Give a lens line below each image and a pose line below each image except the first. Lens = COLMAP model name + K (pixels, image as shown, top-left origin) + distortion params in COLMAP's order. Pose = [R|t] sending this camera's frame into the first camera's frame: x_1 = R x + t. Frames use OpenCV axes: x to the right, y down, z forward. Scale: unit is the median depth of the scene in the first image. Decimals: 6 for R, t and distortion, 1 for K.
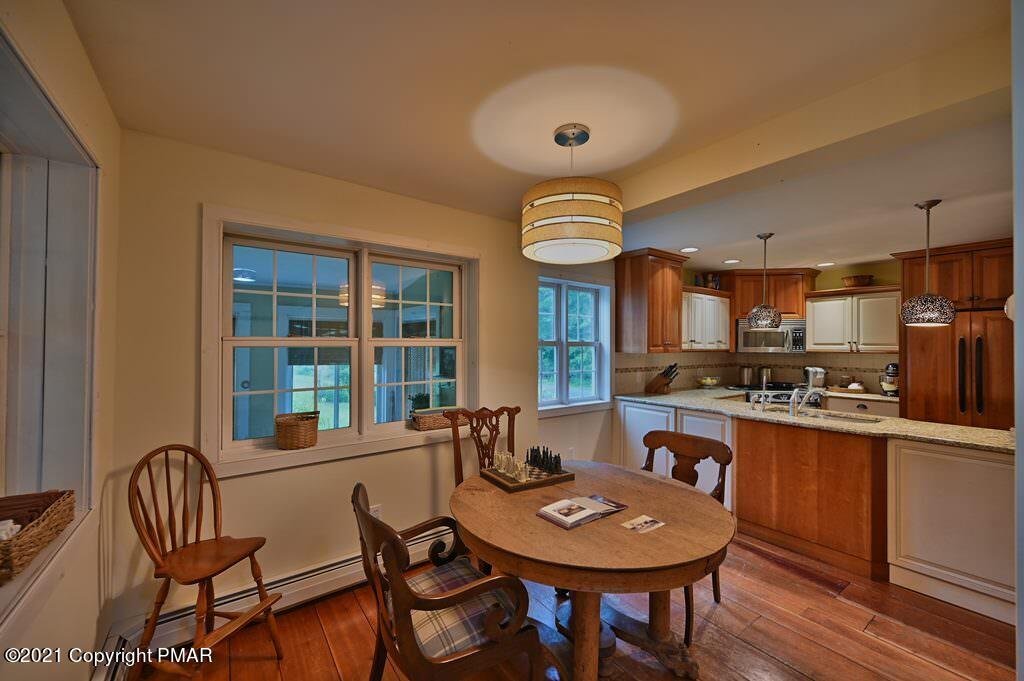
lens RADIAL K [[403.5, 0, 514.8], [0, 403.5, 341.0], [0, 0, 1]] dist [-0.000575, 0.000636]
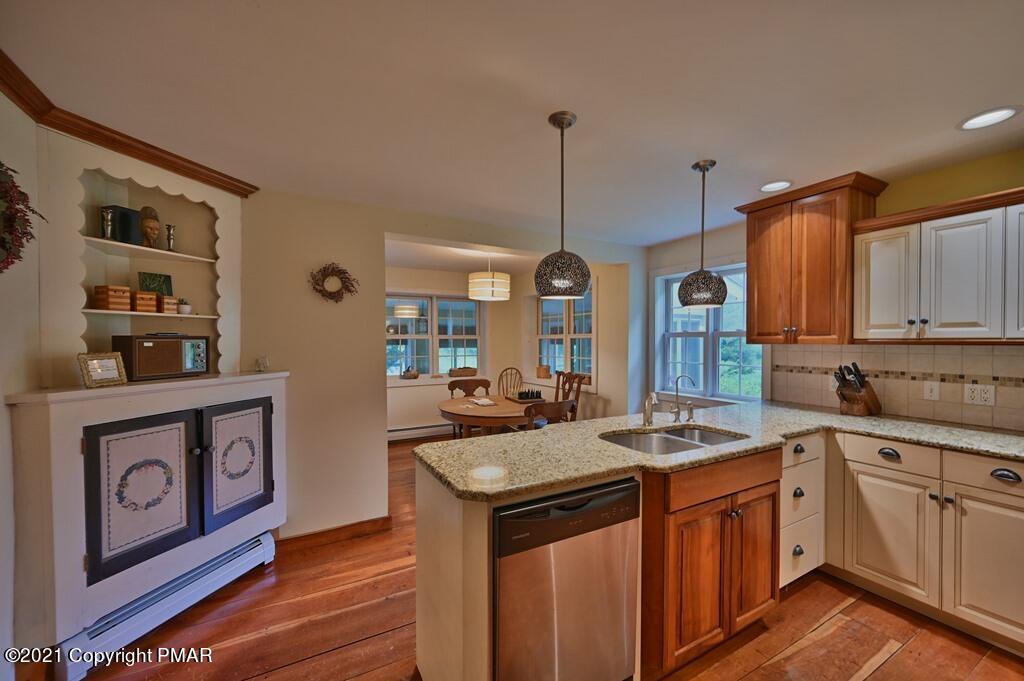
lens RADIAL K [[403.5, 0, 512.1], [0, 403.5, 343.8], [0, 0, 1]] dist [-0.000575, 0.000636]
pose [[-0.129241, 0.001435, -0.991612, 1.017795], [0.010433, 0.999946, 0.000087, 0.022328], [0.991558, -0.010334, -0.129248, 0.588897]]
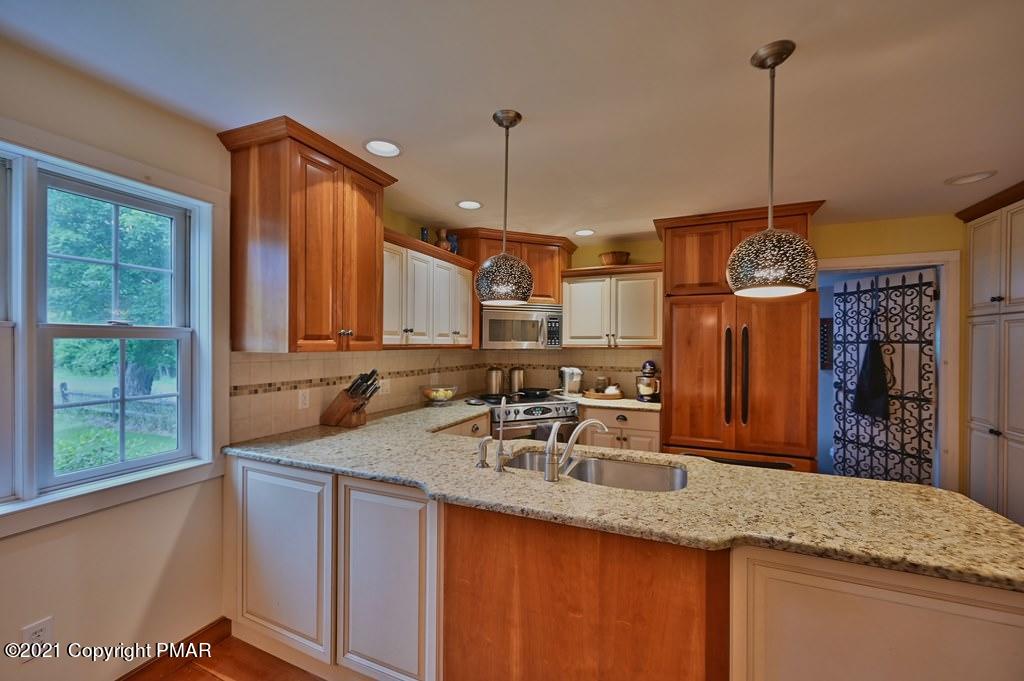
lens RADIAL K [[403.5, 0, 518.2], [0, 403.5, 345.4], [0, 0, 1]] dist [-0.000575, 0.000636]
pose [[0.859670, -0.004251, 0.510833, 0.284235], [-0.004463, 0.999865, 0.015832, 0.012044], [-0.510831, -0.015891, 0.859534, 0.421422]]
